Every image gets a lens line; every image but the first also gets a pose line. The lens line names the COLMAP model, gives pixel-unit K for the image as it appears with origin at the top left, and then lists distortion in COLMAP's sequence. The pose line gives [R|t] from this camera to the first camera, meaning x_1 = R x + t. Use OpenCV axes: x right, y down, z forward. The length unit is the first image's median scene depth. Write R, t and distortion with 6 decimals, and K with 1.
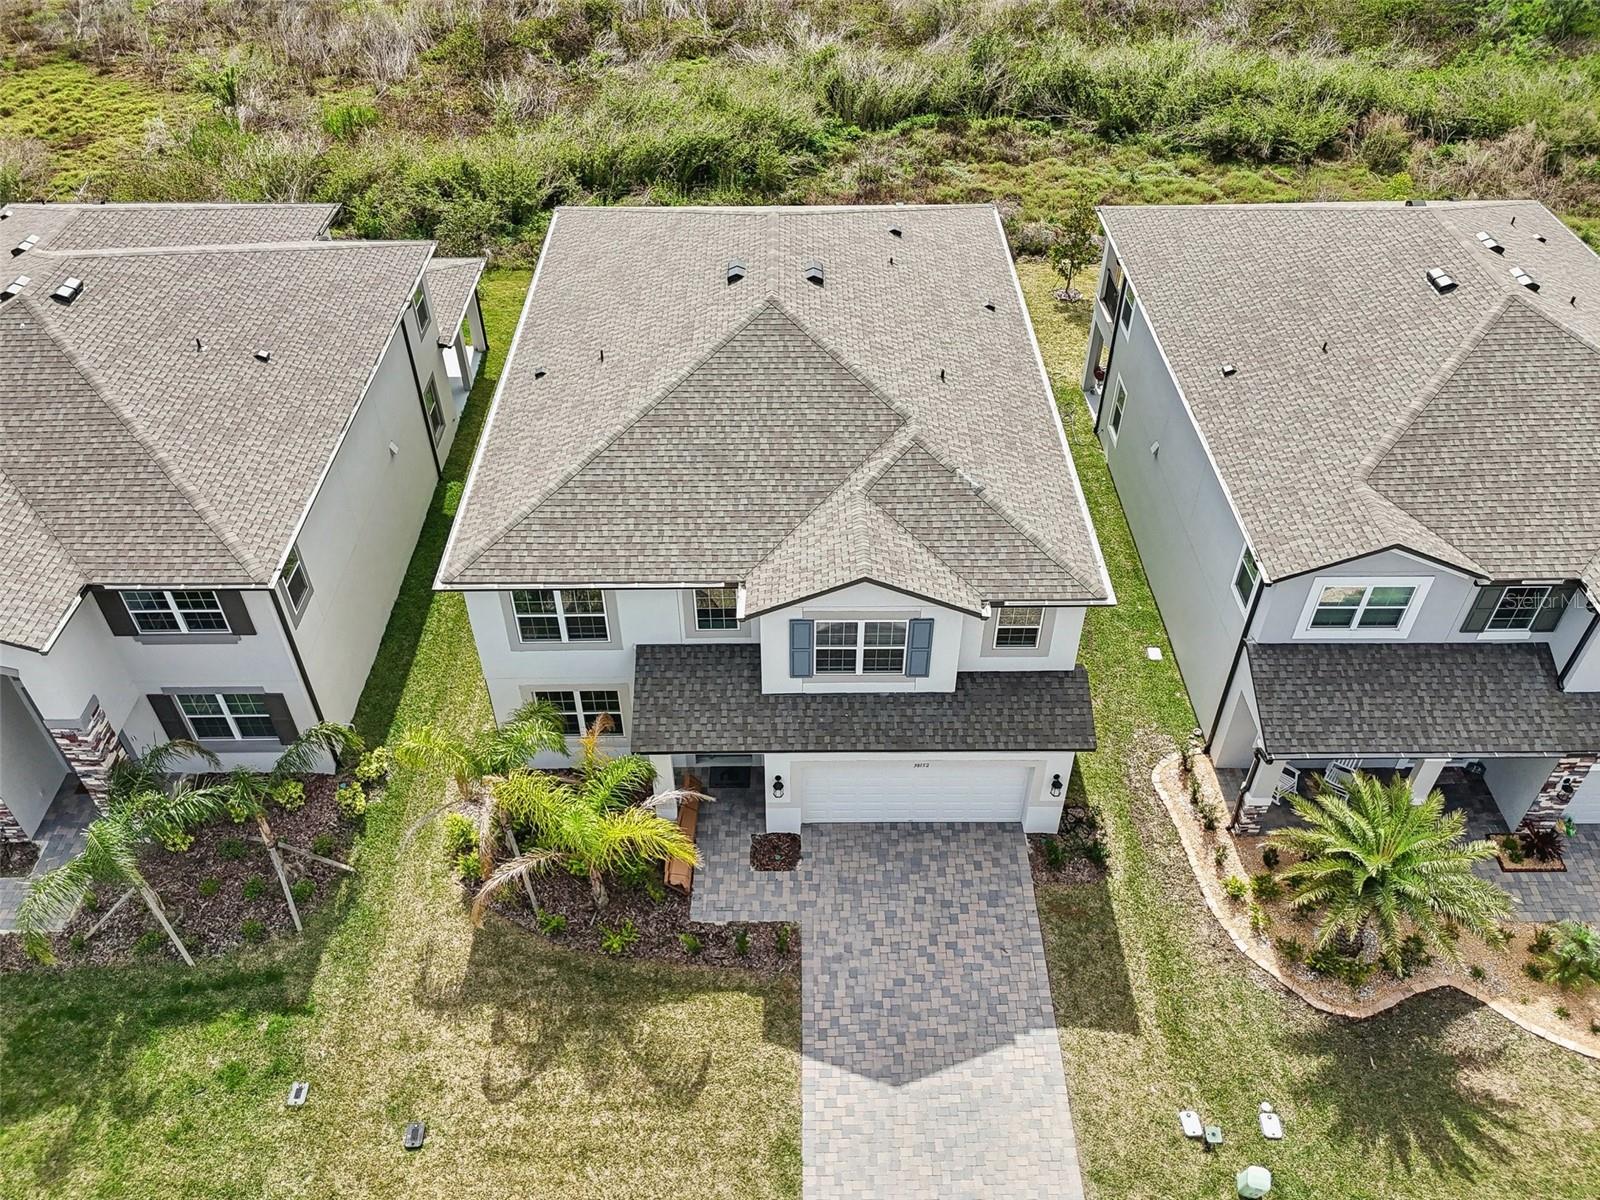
lens RADIAL K [[1190.3, 0, 800.0], [0, 1190.3, 600.0], [0, 0, 1]] dist [0.038632, -0.001842]
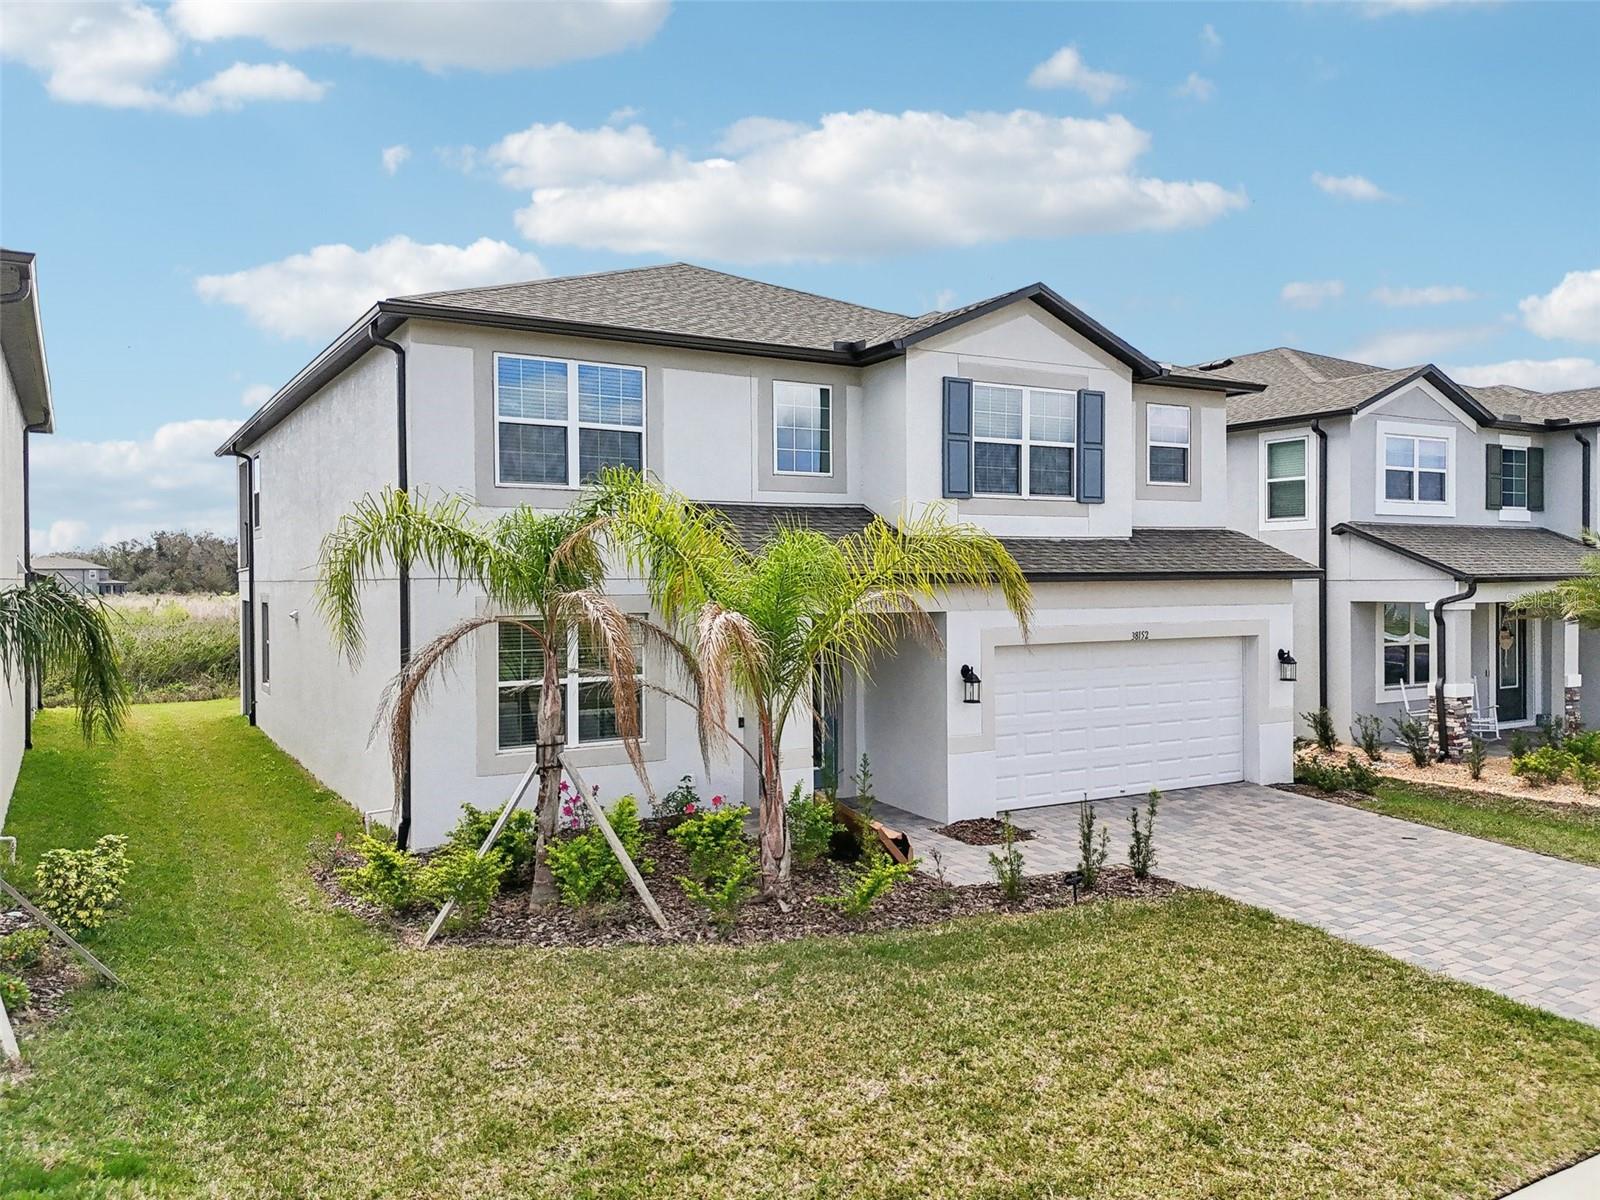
lens RADIAL K [[1214.1, 0, 800.0], [0, 1214.1, 600.0], [0, 0, 1]] dist [0.031244, -0.005819]
pose [[0.866882, -0.014923, 0.498291, -0.397619], [0.335366, 0.757012, -0.560770, 0.442414], [-0.368844, 0.653231, 0.661244, 0.624464]]
